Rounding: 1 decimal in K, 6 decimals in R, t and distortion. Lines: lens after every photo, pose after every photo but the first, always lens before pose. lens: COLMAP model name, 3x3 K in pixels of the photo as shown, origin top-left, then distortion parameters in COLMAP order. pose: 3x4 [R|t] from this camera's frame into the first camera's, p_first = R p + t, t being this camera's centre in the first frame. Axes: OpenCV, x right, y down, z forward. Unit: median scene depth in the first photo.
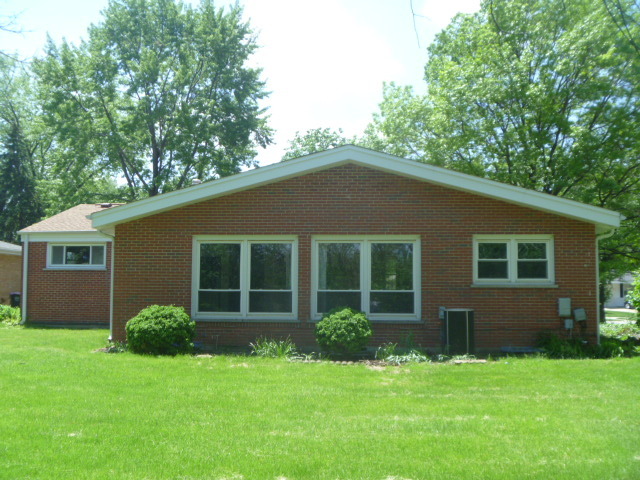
lens RADIAL K [[674.9, 0, 320.0], [0, 674.9, 240.0], [0, 0, 1]] dist [-0.091072, 0.005076]
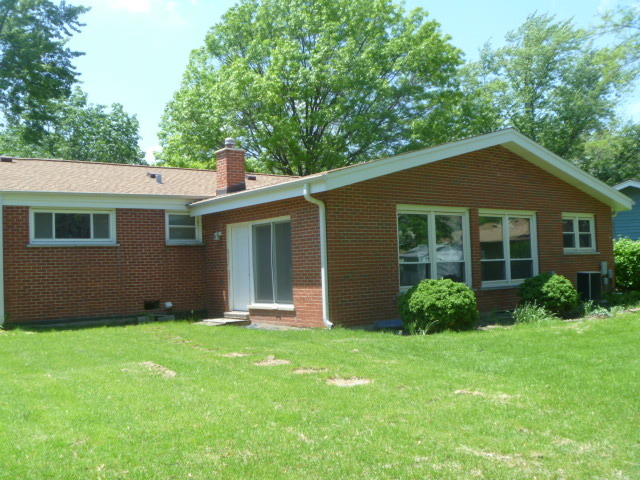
lens RADIAL K [[674.9, 0, 320.0], [0, 674.9, 240.0], [0, 0, 1]] dist [-0.091072, 0.005076]
pose [[0.737676, -0.001217, 0.675154, -0.909240], [-0.018053, 0.999605, 0.021526, 0.024430], [-0.674914, -0.028068, 0.737363, 0.392650]]
